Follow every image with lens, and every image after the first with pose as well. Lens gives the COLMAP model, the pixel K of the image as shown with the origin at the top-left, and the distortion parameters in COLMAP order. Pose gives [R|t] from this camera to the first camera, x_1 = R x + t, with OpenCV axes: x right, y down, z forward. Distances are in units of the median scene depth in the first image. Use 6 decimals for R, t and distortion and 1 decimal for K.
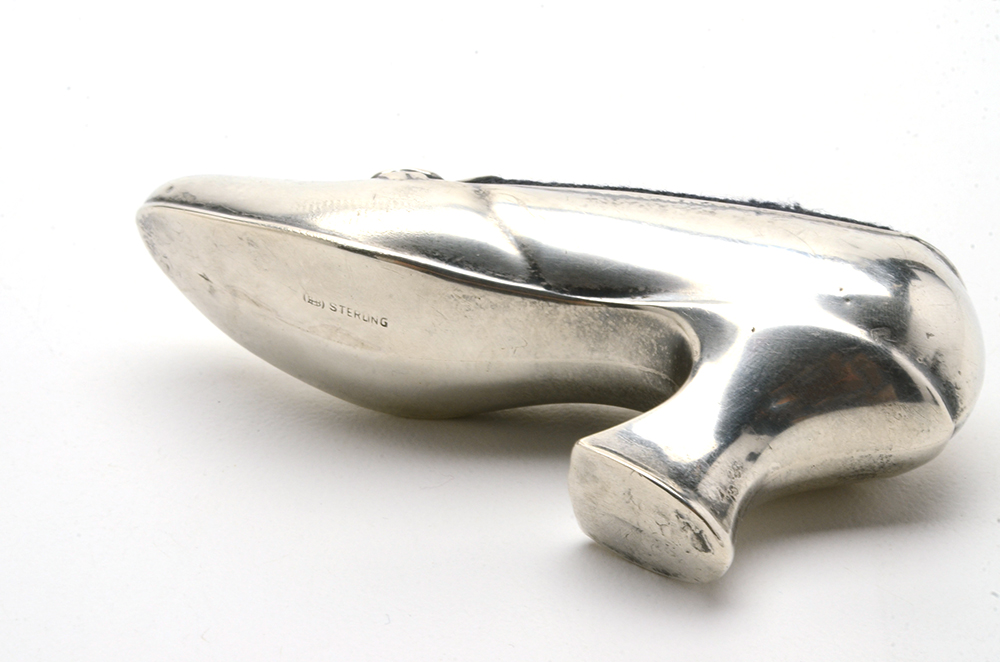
lens RADIAL K [[2990.2, 0, 502.5], [0, 2990.2, 329.9], [0, 0, 1]] dist [-0.096794, 0.000000]
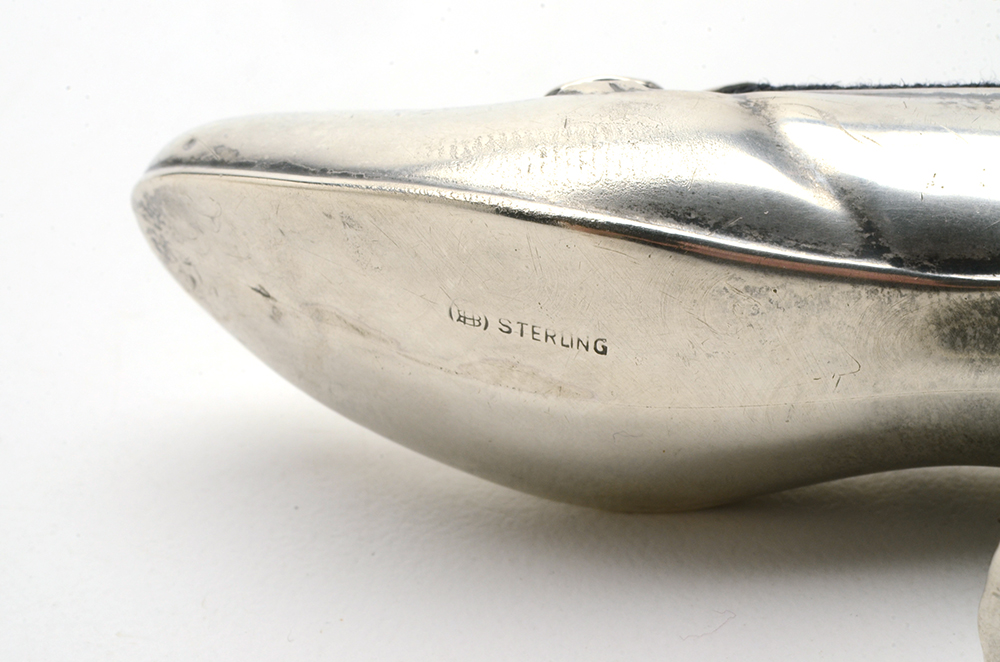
lens RADIAL K [[2990.2, 0, 496.8], [0, 2990.2, 331.8], [0, 0, 1]] dist [-0.096794, 0.000000]
pose [[0.997222, -0.069005, 0.028055, -0.073493], [0.069514, 0.997426, -0.017595, 0.003112], [-0.026768, 0.019497, 0.999452, 0.440582]]
